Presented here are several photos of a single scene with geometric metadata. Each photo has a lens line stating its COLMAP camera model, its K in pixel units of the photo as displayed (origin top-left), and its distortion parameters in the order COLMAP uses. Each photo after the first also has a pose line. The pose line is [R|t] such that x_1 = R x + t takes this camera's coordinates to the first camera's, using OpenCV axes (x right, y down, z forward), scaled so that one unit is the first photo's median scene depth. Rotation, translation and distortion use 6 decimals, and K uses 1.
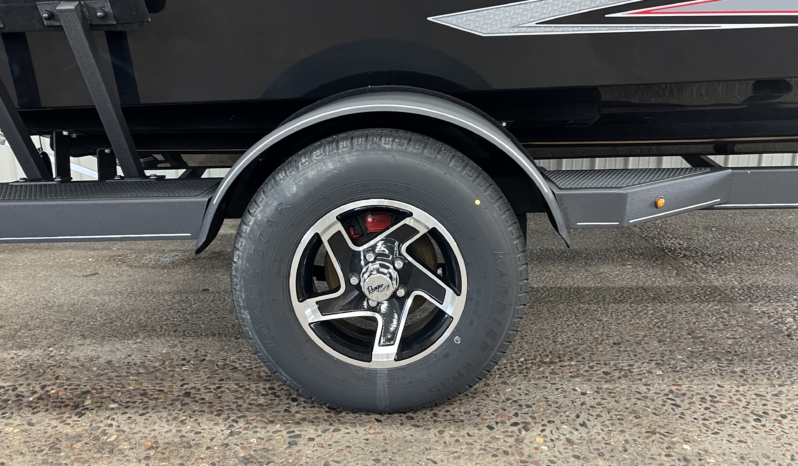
lens RADIAL K [[619.4, 0, 399.0], [0, 619.4, 233.0], [0, 0, 1]] dist [0.003593, 0.001494]
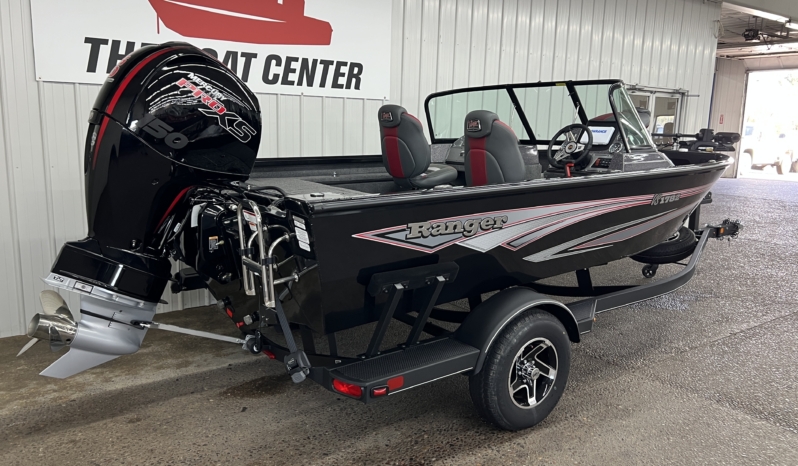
lens RADIAL K [[619.4, 0, 399.0], [0, 619.4, 233.0], [0, 0, 1]] dist [0.003593, 0.001494]
pose [[0.791119, -0.071674, 0.607449, -1.882307], [0.111434, 0.993380, -0.027917, -0.450855], [-0.601426, 0.089776, 0.793868, -0.666371]]
